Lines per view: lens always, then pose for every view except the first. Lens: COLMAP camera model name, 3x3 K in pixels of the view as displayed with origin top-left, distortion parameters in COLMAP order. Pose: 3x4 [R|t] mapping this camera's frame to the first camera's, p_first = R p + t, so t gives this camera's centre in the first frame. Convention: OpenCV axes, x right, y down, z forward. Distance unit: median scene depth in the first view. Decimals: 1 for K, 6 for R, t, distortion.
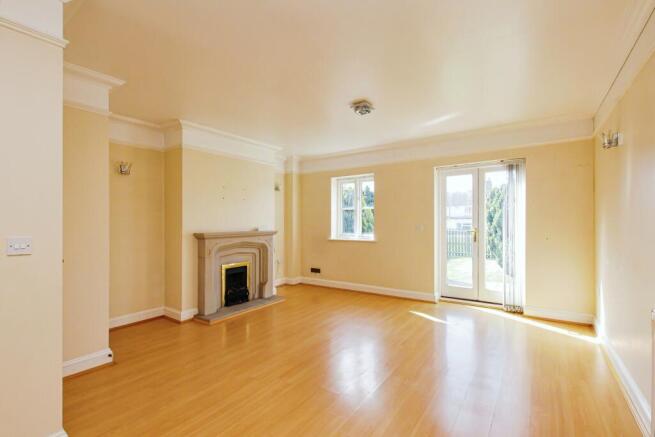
lens RADIAL K [[302.0, 0, 326.3], [0, 302.0, 222.4], [0, 0, 1]] dist [0.002104, -0.000086]
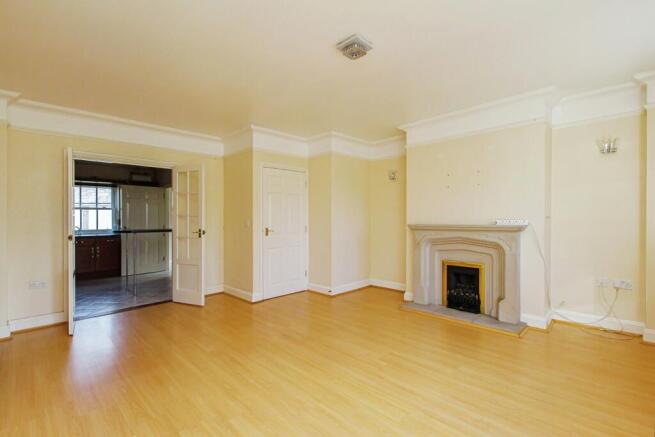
lens RADIAL K [[302.0, 0, 329.8], [0, 302.0, 216.1], [0, 0, 1]] dist [0.002104, -0.000086]
pose [[-0.179223, 0.001310, -0.983808, 0.592749], [0.009298, 0.999957, -0.000363, 0.004037], [0.983764, -0.009212, -0.179228, 0.782983]]
